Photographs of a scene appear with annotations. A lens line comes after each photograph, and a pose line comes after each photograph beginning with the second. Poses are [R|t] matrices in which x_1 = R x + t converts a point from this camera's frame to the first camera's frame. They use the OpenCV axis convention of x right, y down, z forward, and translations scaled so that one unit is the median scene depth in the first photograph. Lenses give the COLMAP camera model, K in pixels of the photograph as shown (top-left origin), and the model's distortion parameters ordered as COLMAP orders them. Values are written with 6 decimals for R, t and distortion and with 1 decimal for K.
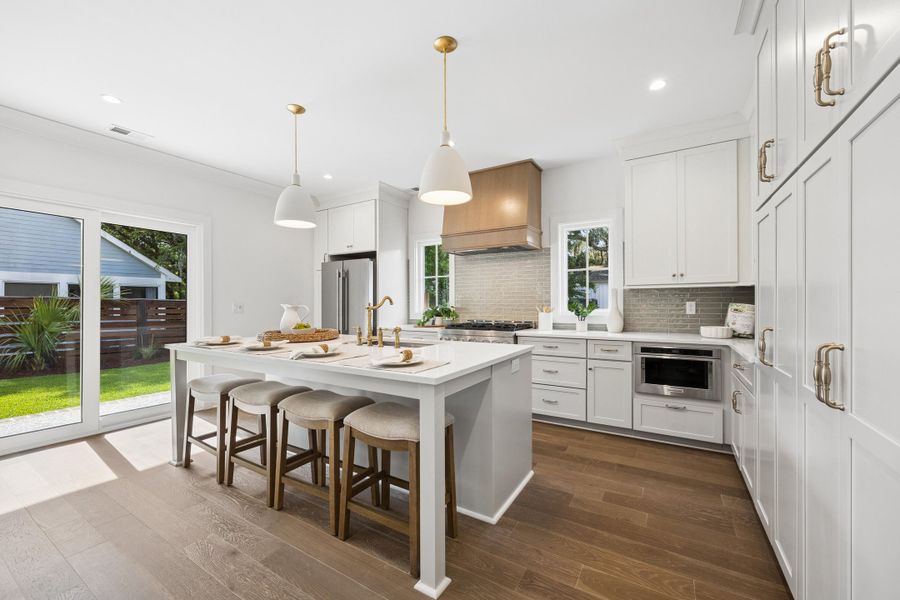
lens RADIAL K [[359.0, 0, 455.7], [0, 359.0, 304.1], [0, 0, 1]] dist [-0.003986, 0.000748]
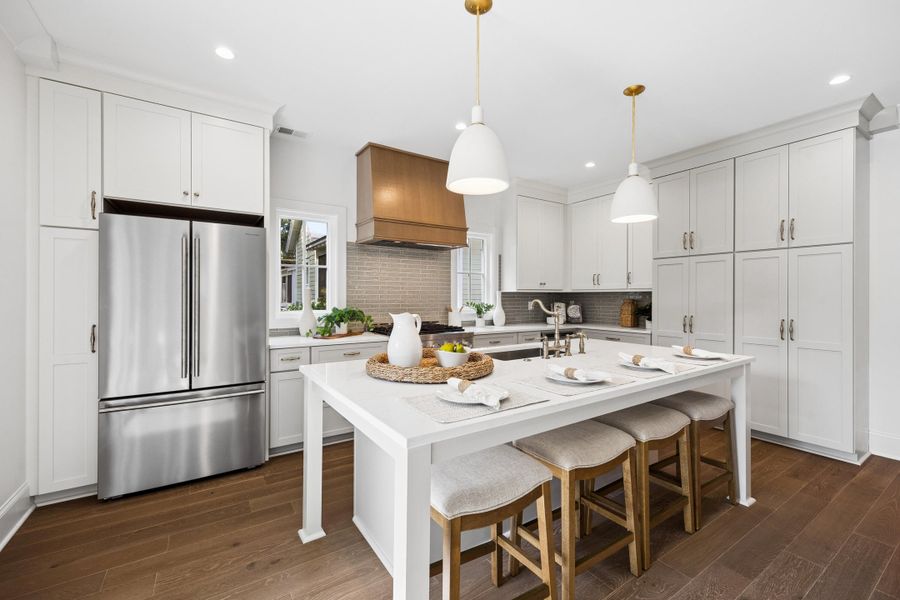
lens RADIAL K [[380.9, 0, 450.4], [0, 380.9, 297.1], [0, 0, 1]] dist [0.009647, -0.000680]
pose [[0.428897, 0.002158, 0.903351, -0.933807], [-0.000641, 0.999998, -0.002085, -0.021841], [-0.903353, 0.000315, 0.428897, 0.653179]]
